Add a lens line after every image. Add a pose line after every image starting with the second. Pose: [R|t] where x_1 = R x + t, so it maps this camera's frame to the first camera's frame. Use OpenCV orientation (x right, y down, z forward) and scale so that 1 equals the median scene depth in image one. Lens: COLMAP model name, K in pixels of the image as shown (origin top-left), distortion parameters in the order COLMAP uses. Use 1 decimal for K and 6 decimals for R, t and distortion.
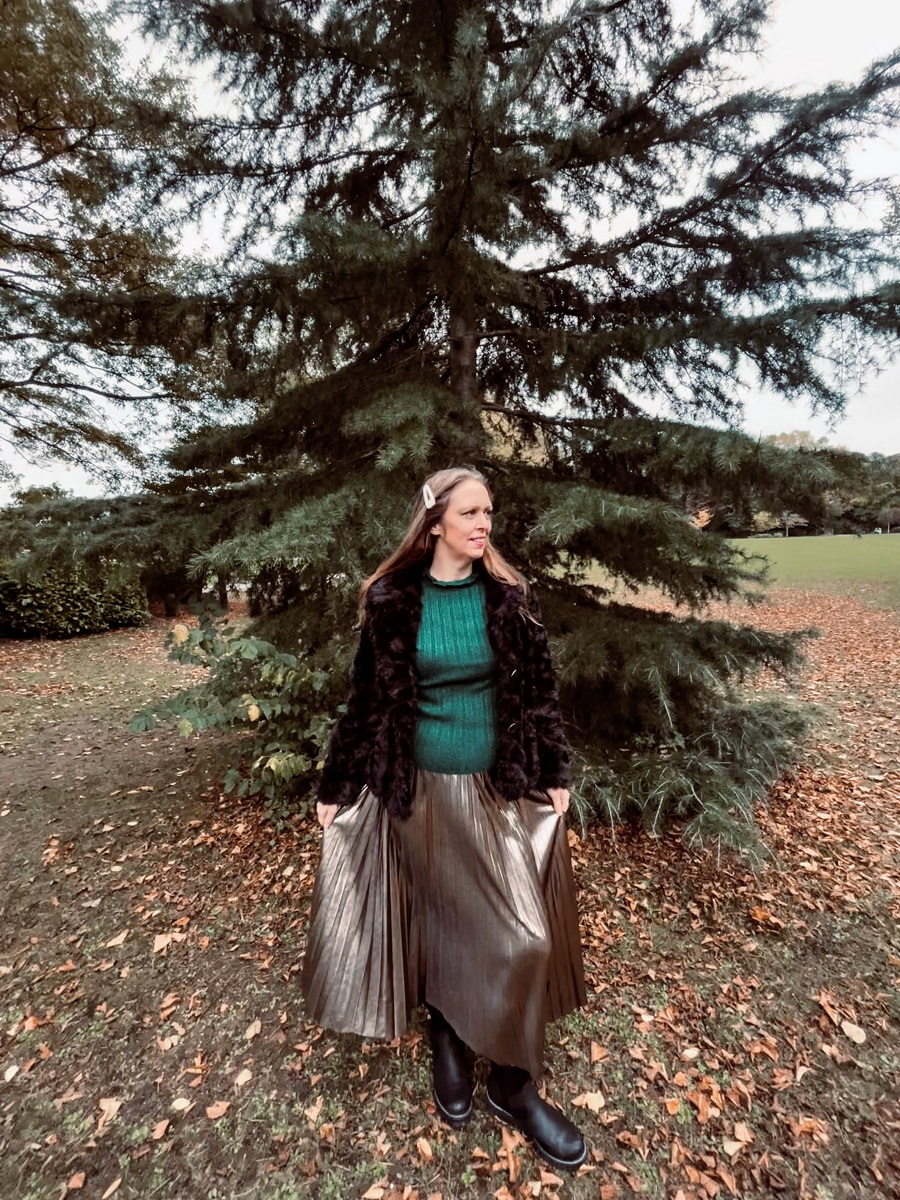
lens RADIAL K [[527.7, 0, 453.3], [0, 527.7, 595.8], [0, 0, 1]] dist [-0.004570, -0.000795]
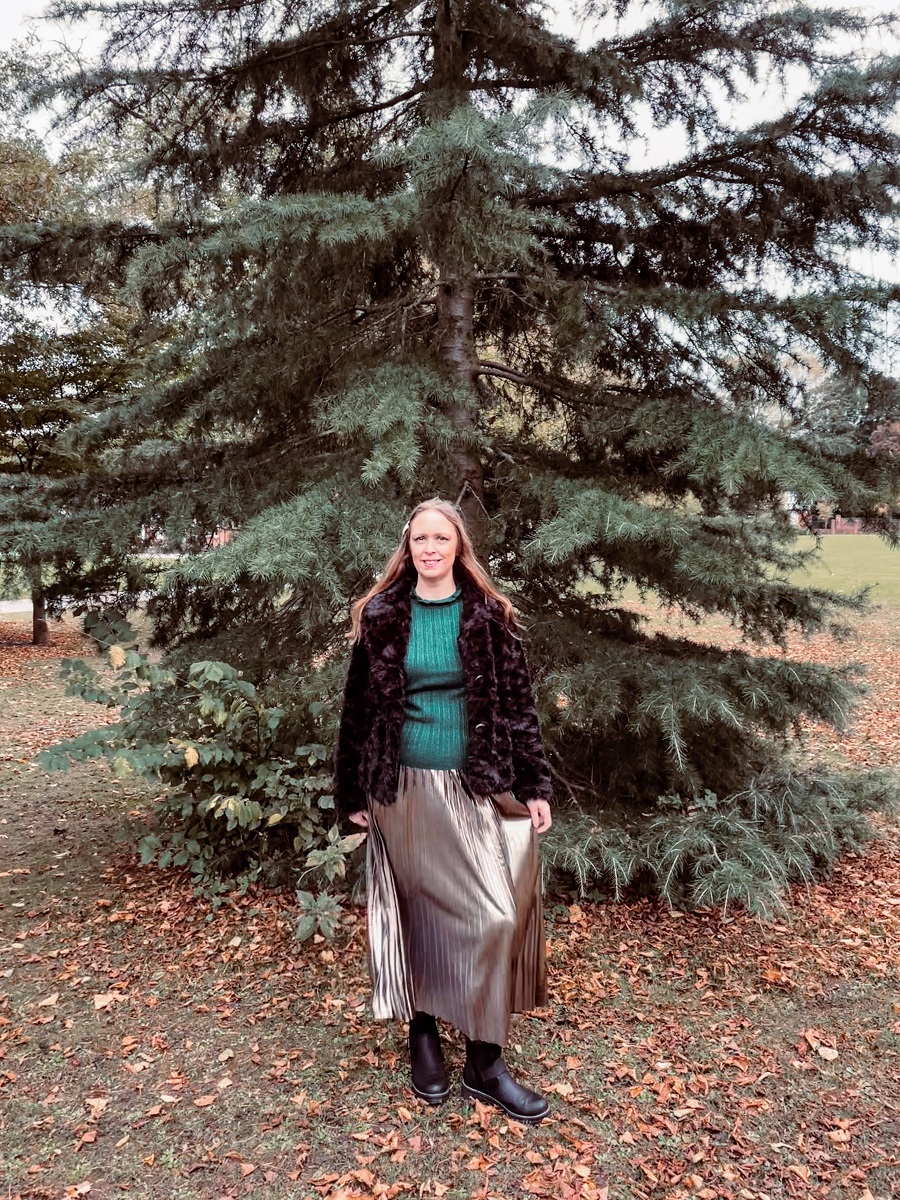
lens RADIAL K [[995.0, 0, 465.8], [0, 995.0, 593.6], [0, 0, 1]] dist [0.054252, -0.022735]
pose [[0.999310, 0.018421, 0.032244, -0.008277], [-0.017217, 0.999159, -0.037207, 0.021775], [-0.032902, 0.036627, 0.998787, -0.635297]]
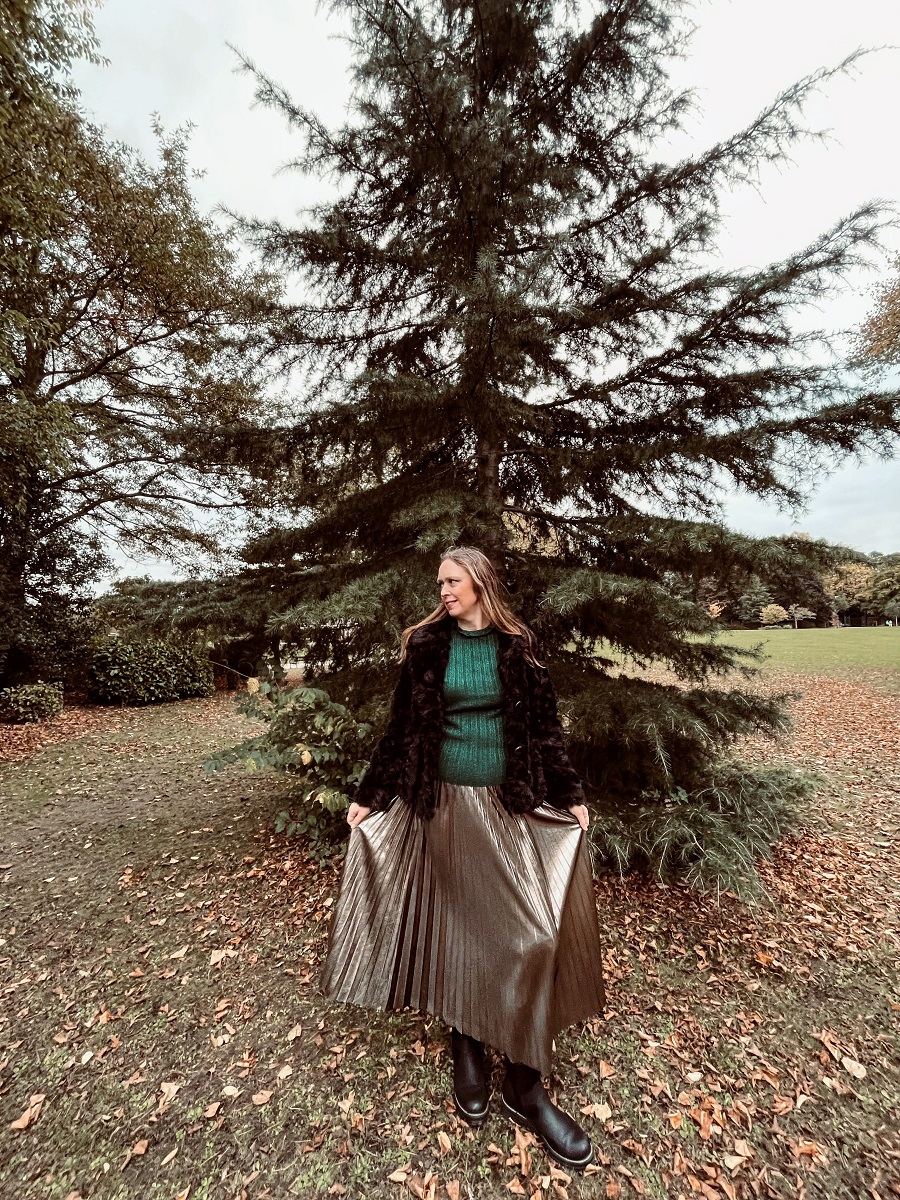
lens RADIAL K [[480.7, 0, 451.2], [0, 480.7, 601.7], [0, 0, 1]] dist [-0.003414, -0.000104]
pose [[0.997963, 0.005662, -0.063551, 0.009292], [-0.015923, 0.986638, -0.162150, 0.053321], [0.061784, 0.162831, 0.984718, -0.096131]]
